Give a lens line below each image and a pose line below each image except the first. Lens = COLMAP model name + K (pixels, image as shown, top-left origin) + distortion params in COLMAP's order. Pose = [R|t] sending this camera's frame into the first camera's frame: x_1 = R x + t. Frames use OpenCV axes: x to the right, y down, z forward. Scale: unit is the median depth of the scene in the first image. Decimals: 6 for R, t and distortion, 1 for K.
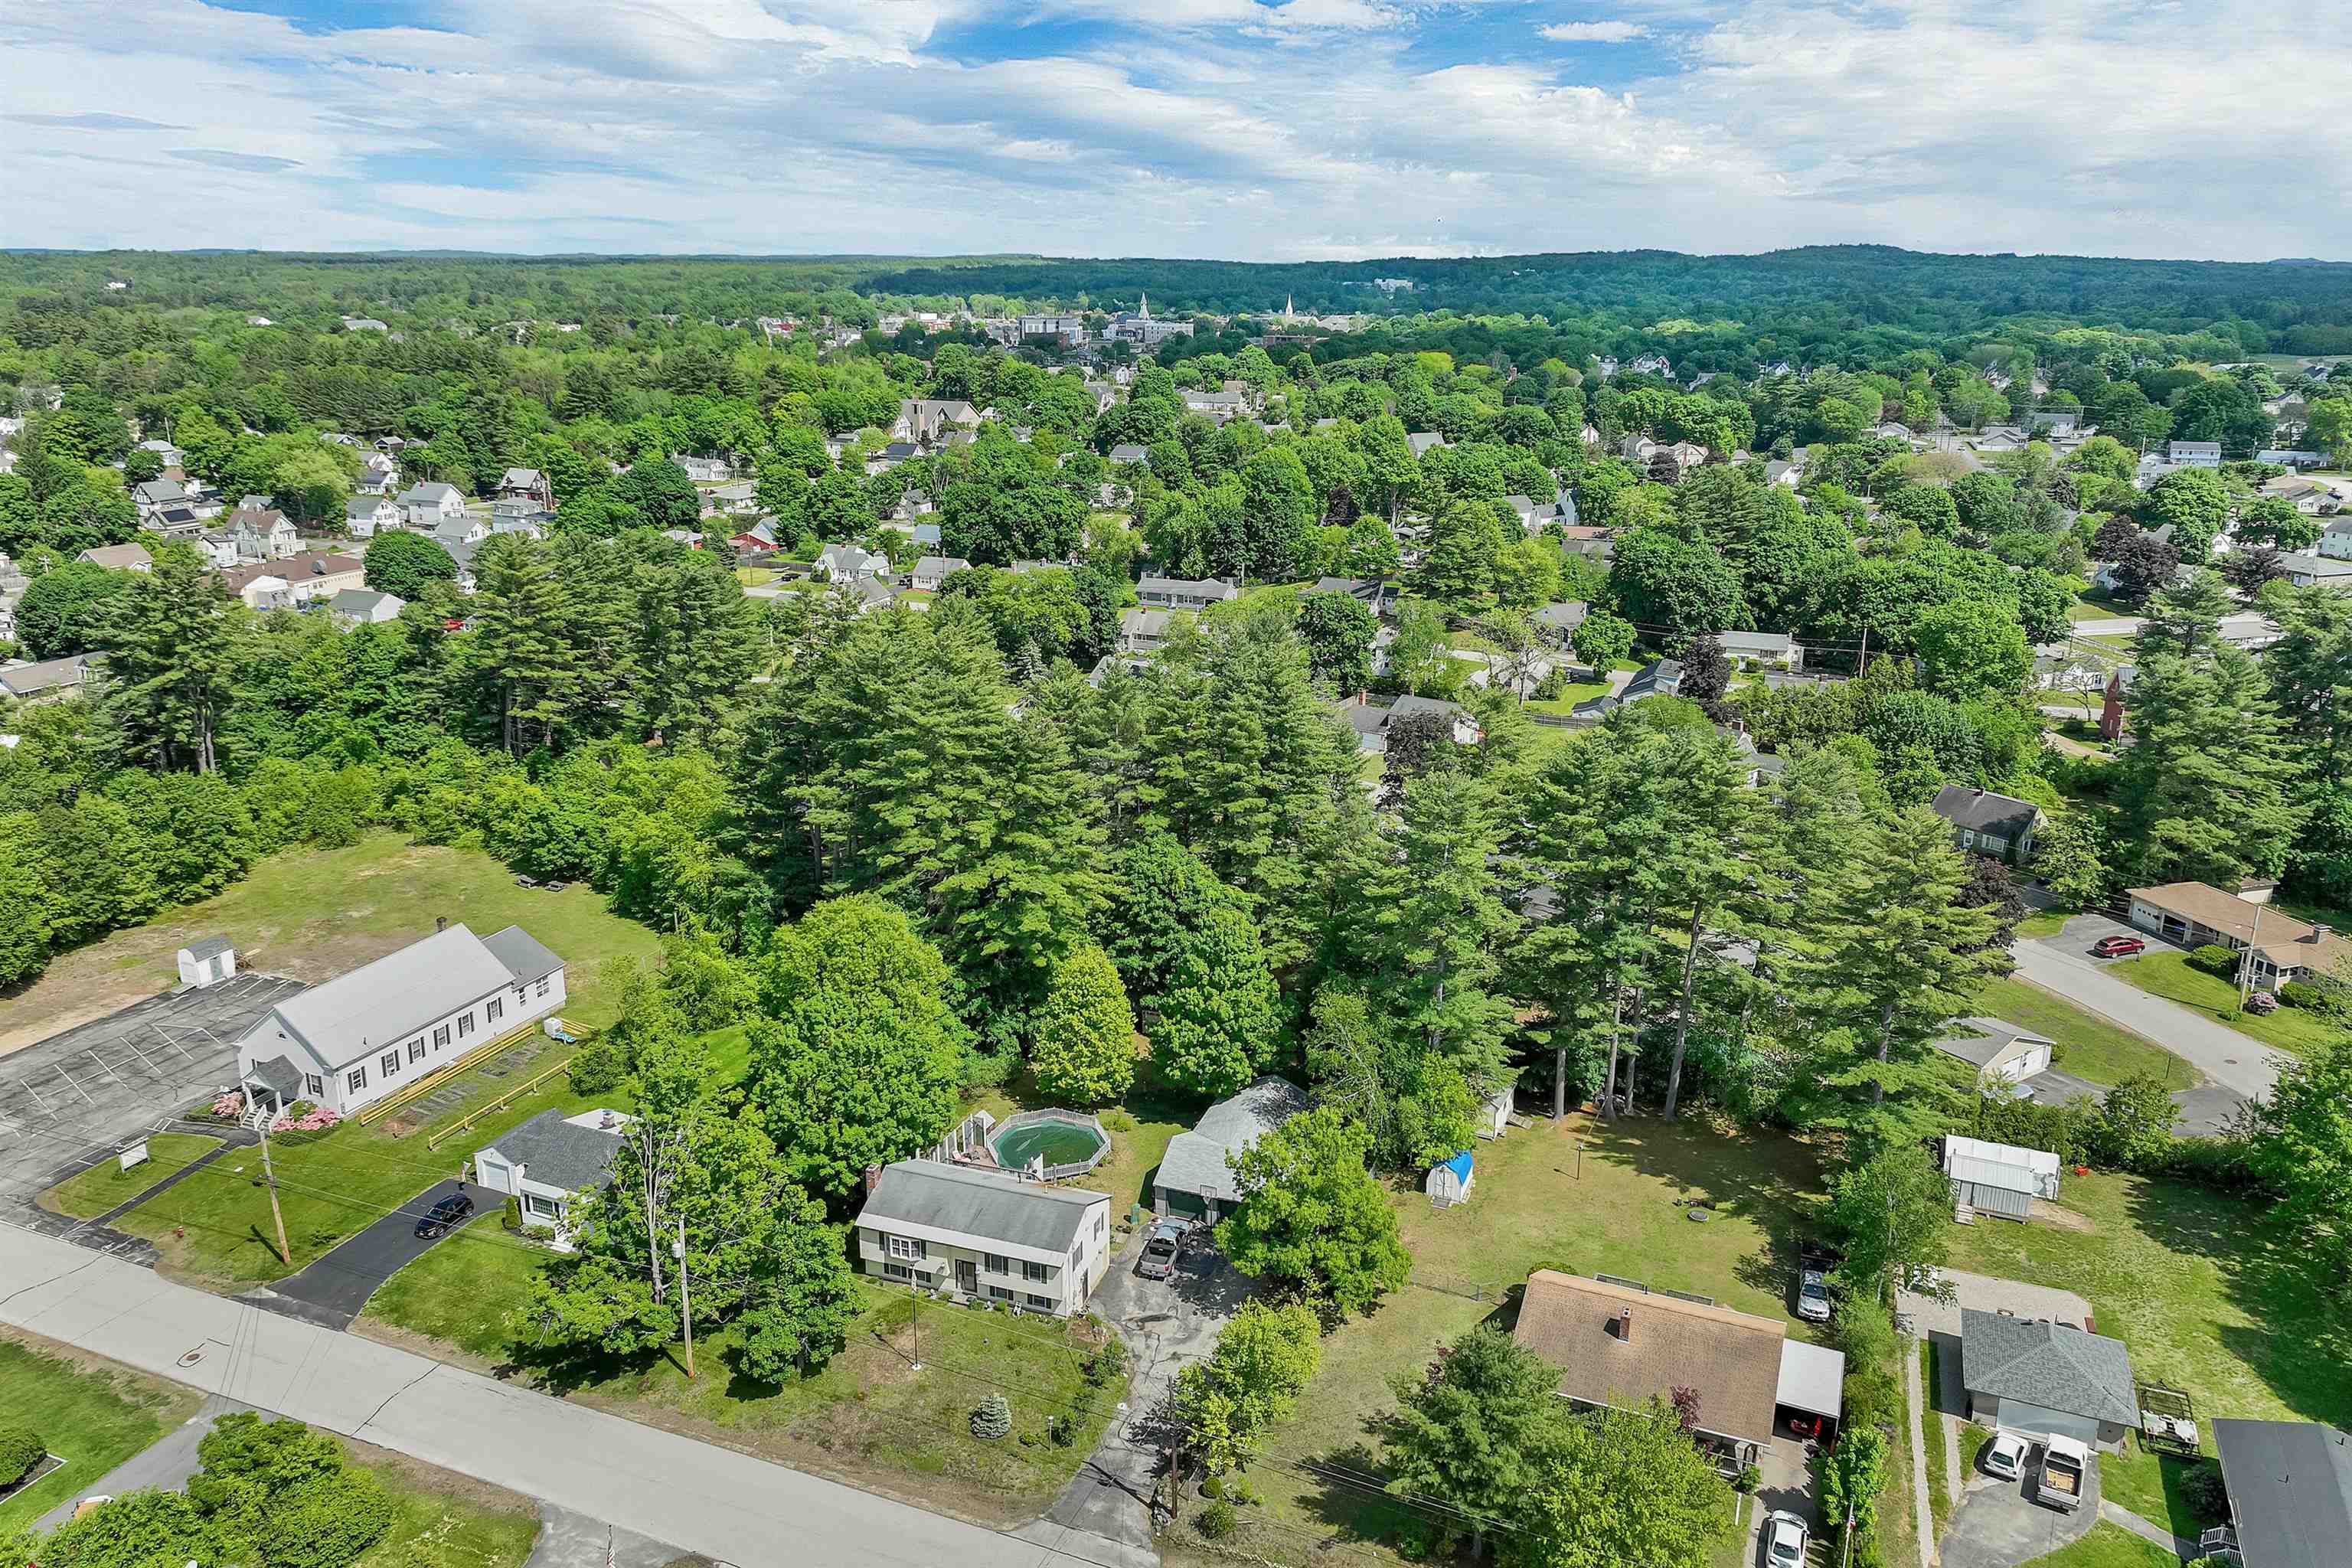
lens RADIAL K [[1649.2, 0, 1174.6], [0, 1649.2, 794.9], [0, 0, 1]] dist [0.010149, 0.010437]
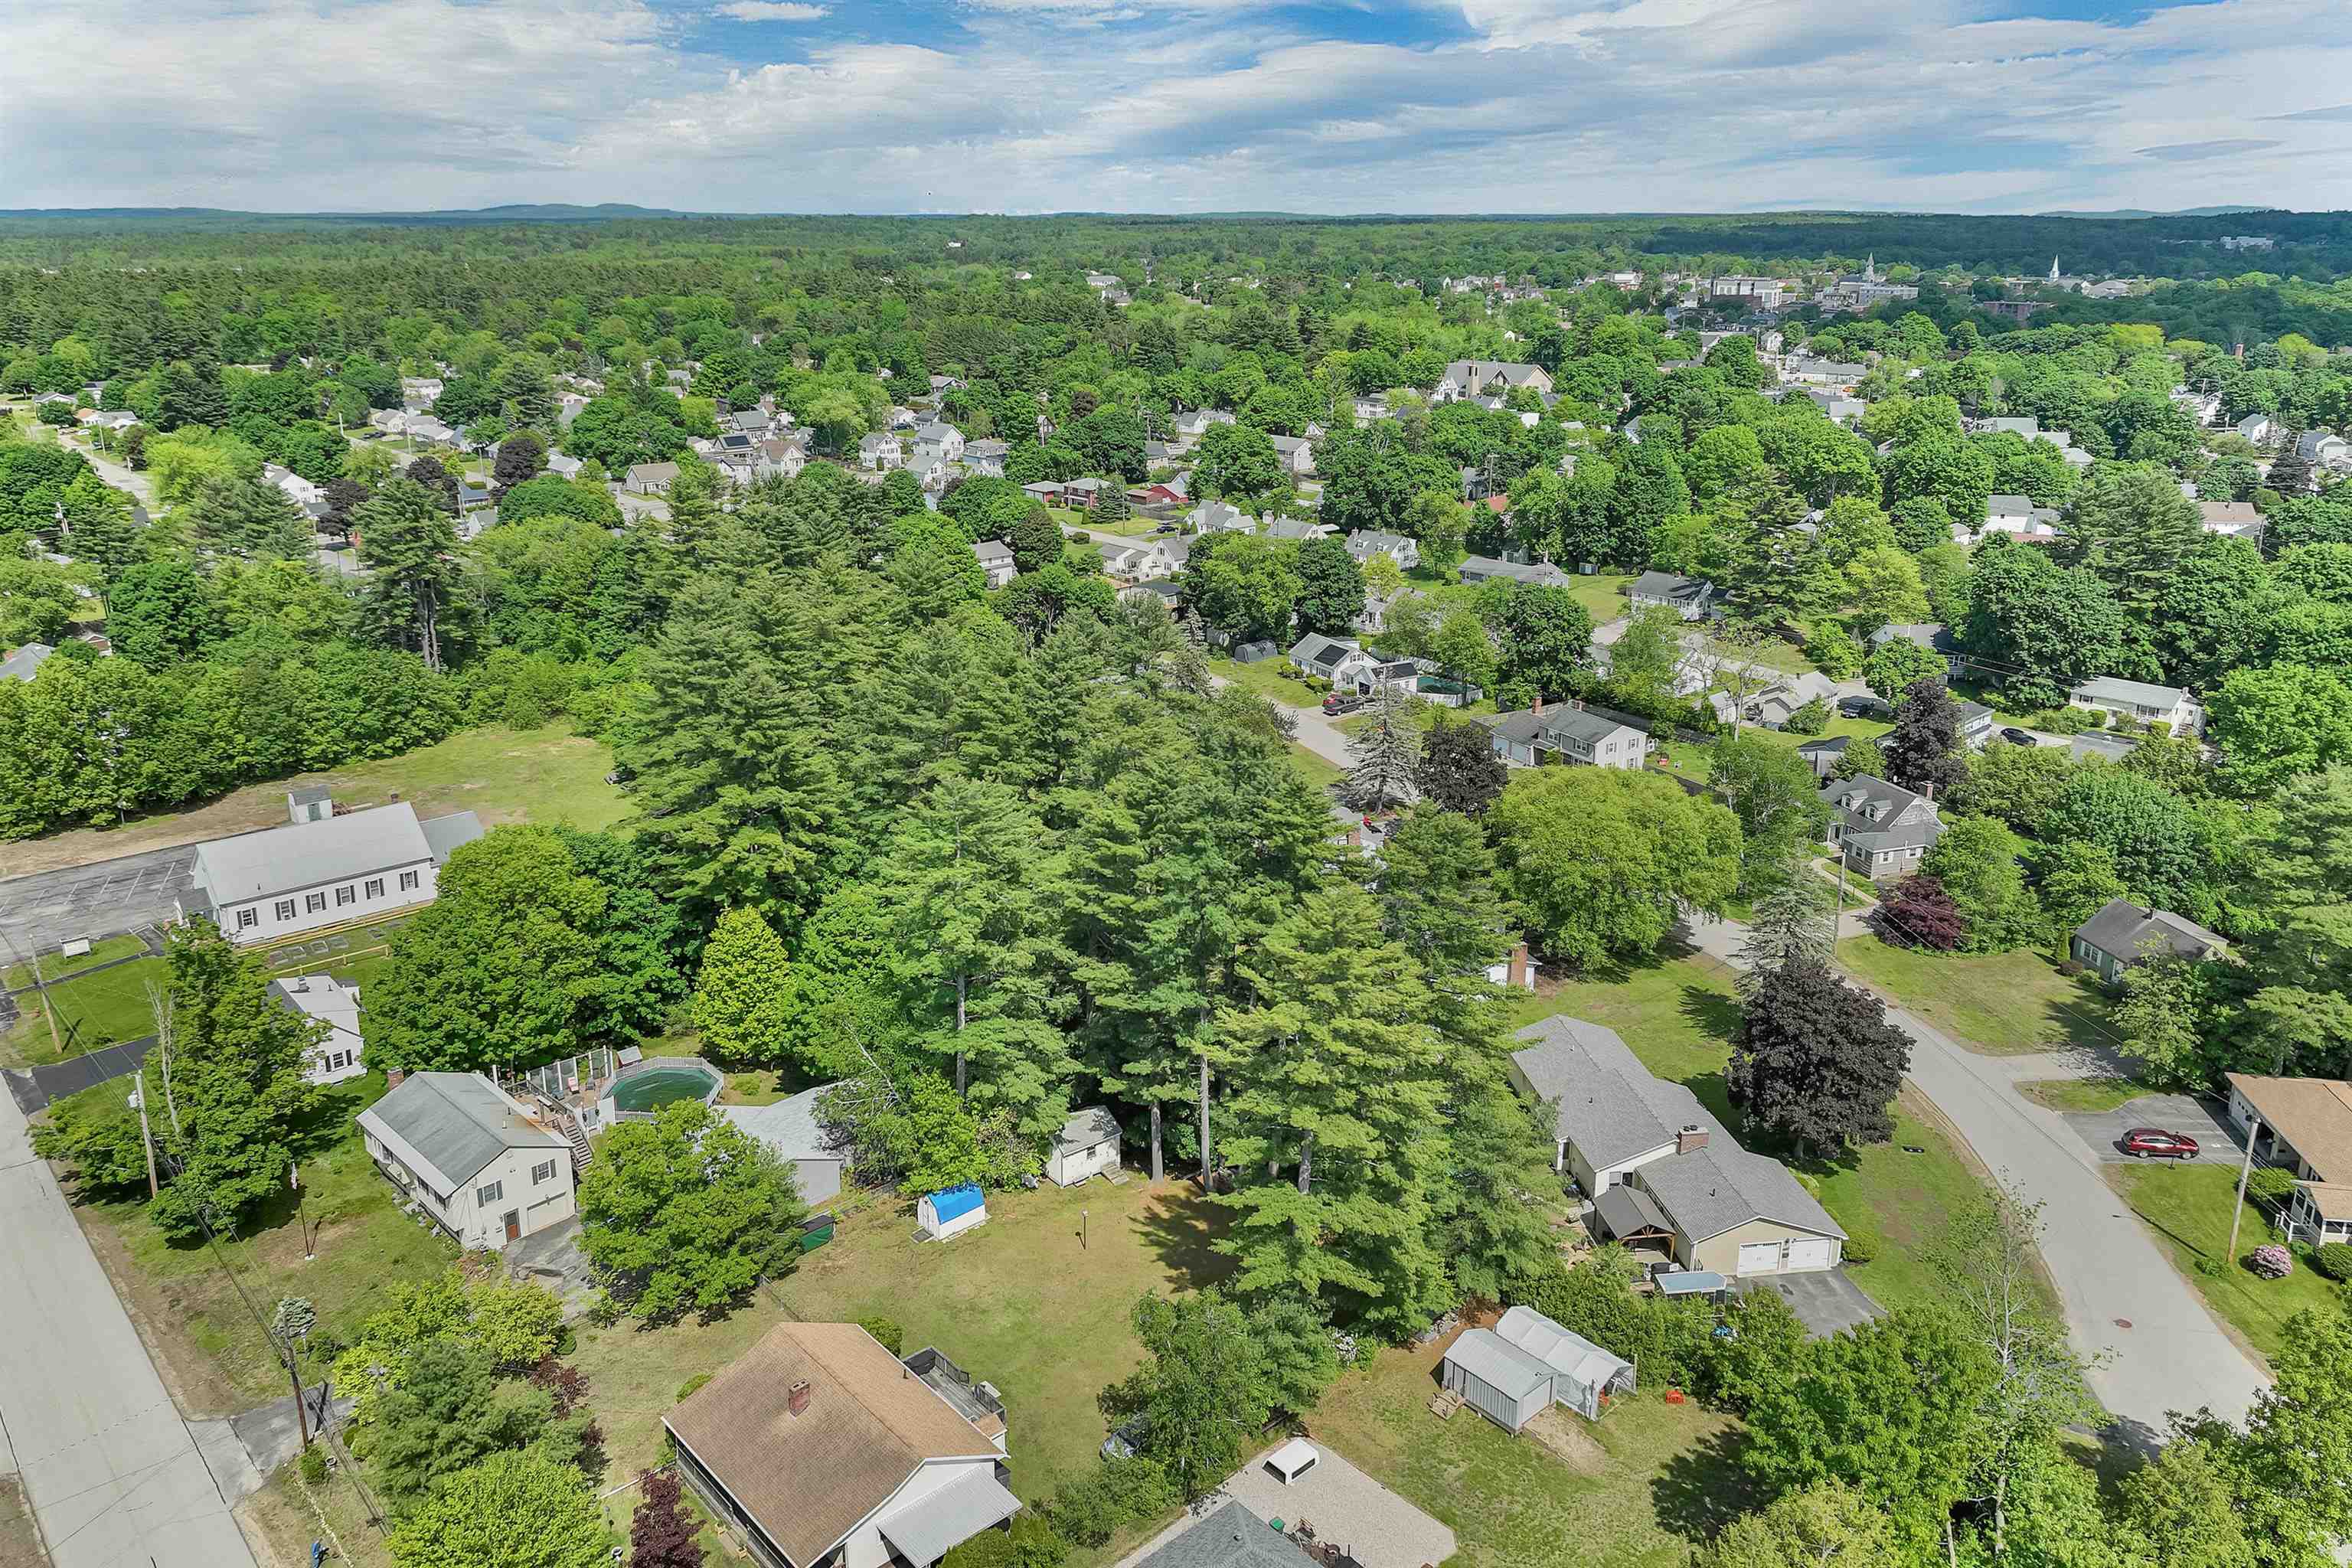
lens RADIAL K [[1649.2, 0, 1174.9], [0, 1649.2, 778.0], [0, 0, 1]] dist [0.010149, 0.010437]
pose [[0.909486, 0.131260, -0.394468, 0.252899], [-0.126052, 0.991248, 0.039215, -0.025520], [0.396163, 0.014058, 0.918072, 0.080192]]
